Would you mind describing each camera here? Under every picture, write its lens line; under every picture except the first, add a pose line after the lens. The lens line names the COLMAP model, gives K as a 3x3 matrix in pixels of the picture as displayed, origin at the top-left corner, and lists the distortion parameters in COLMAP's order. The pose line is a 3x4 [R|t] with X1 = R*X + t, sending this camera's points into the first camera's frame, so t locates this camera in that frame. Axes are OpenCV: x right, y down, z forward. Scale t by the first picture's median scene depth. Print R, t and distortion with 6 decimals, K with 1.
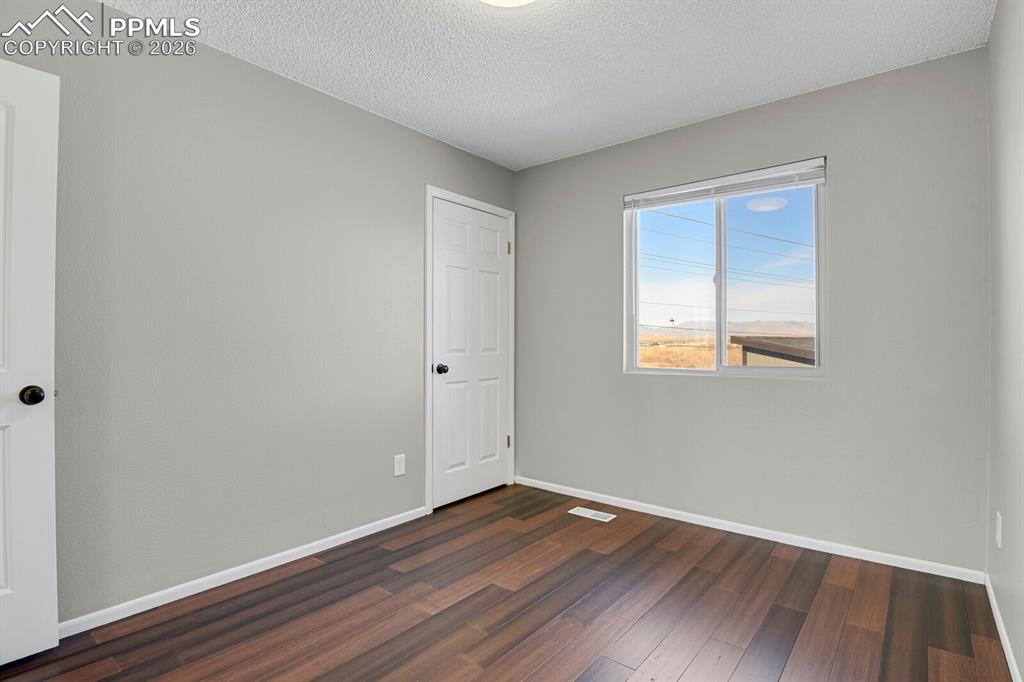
lens RADIAL K [[515.5, 0, 514.6], [0, 515.5, 340.8], [0, 0, 1]] dist [-0.000681, -0.014379]
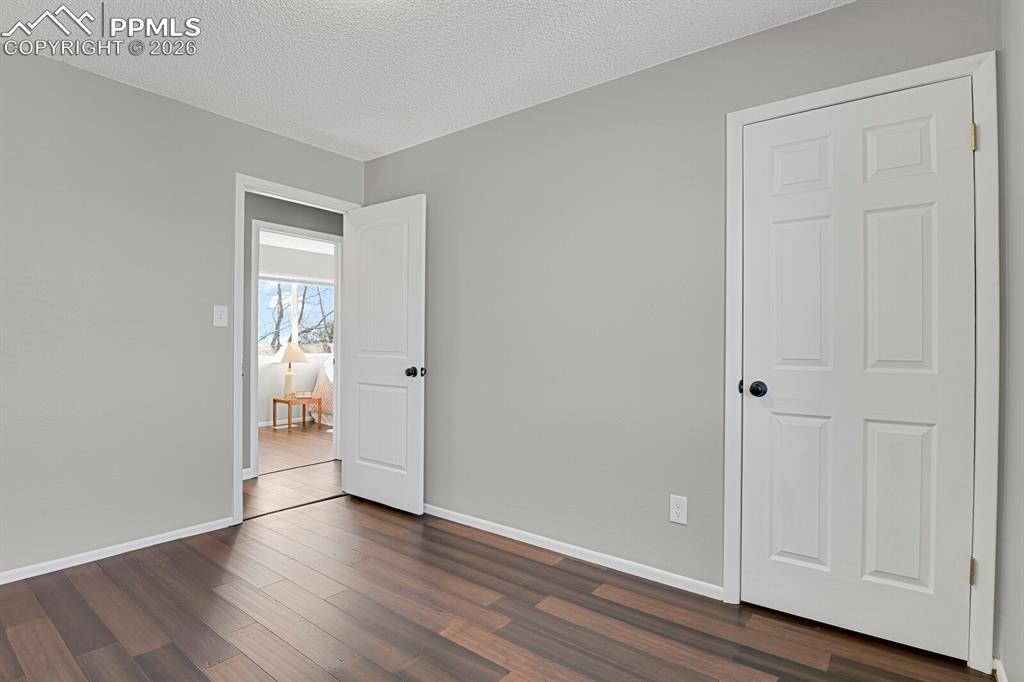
lens RADIAL K [[515.5, 0, 514.6], [0, 515.5, 340.8], [0, 0, 1]] dist [-0.000681, -0.014379]
pose [[0.022734, -0.003422, -0.999736, 0.584799], [-0.005062, 0.999981, -0.003538, -0.001147], [0.999729, 0.005142, 0.022716, 0.828649]]
